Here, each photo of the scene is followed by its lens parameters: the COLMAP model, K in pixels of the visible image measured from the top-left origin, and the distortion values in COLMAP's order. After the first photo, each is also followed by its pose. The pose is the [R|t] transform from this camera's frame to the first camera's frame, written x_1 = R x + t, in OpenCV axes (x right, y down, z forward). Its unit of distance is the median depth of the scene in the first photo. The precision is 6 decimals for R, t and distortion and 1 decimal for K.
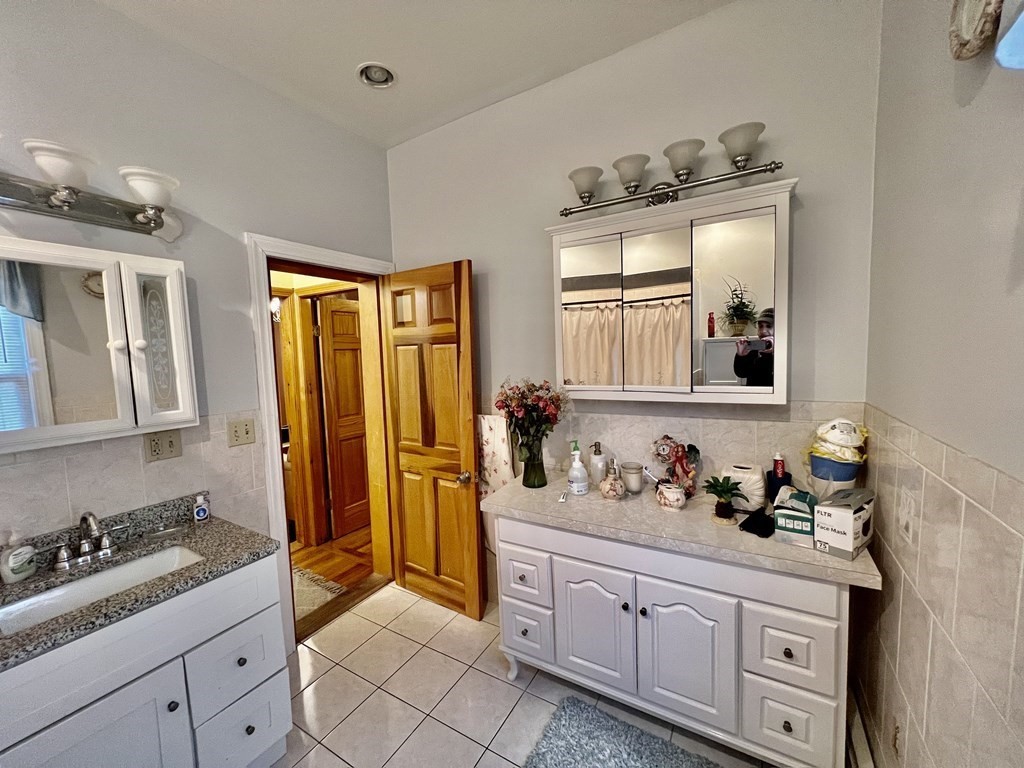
lens RADIAL K [[407.0, 0, 510.0], [0, 407.0, 382.7], [0, 0, 1]] dist [-0.000835, 0.000294]
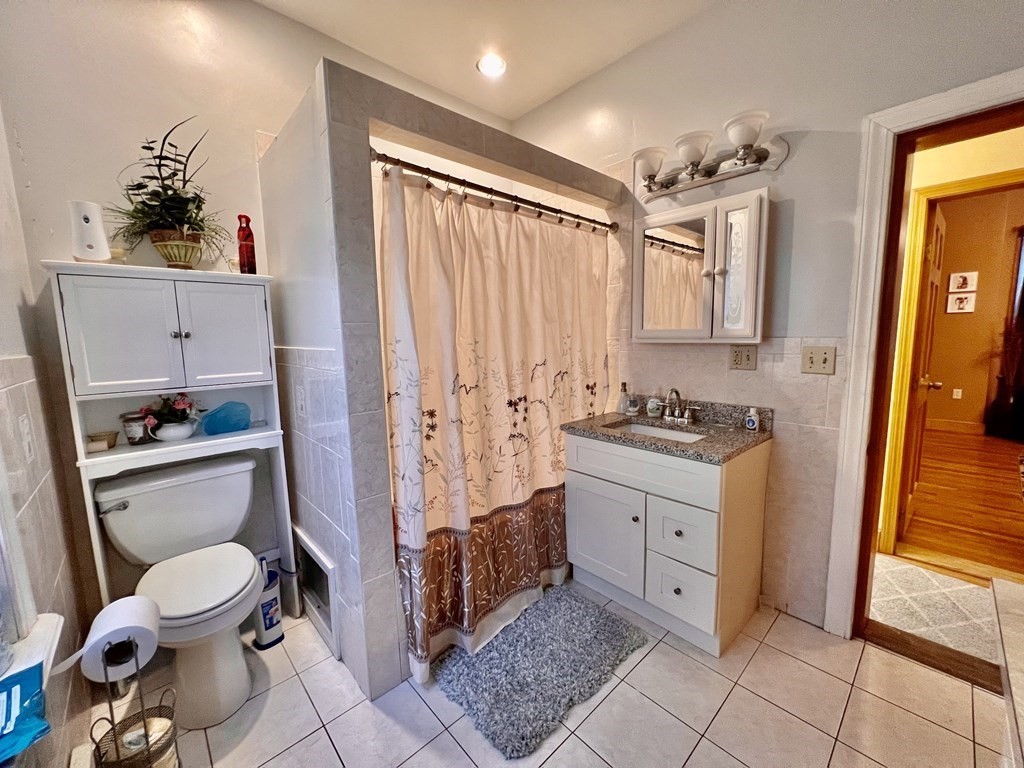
lens RADIAL K [[407.0, 0, 510.0], [0, 407.0, 382.7], [0, 0, 1]] dist [-0.000835, 0.000294]
pose [[-0.285171, 0.154491, -0.945944, 0.484699], [-0.037645, 0.984358, 0.172114, 0.048403], [0.957737, 0.084692, -0.274894, 0.704831]]
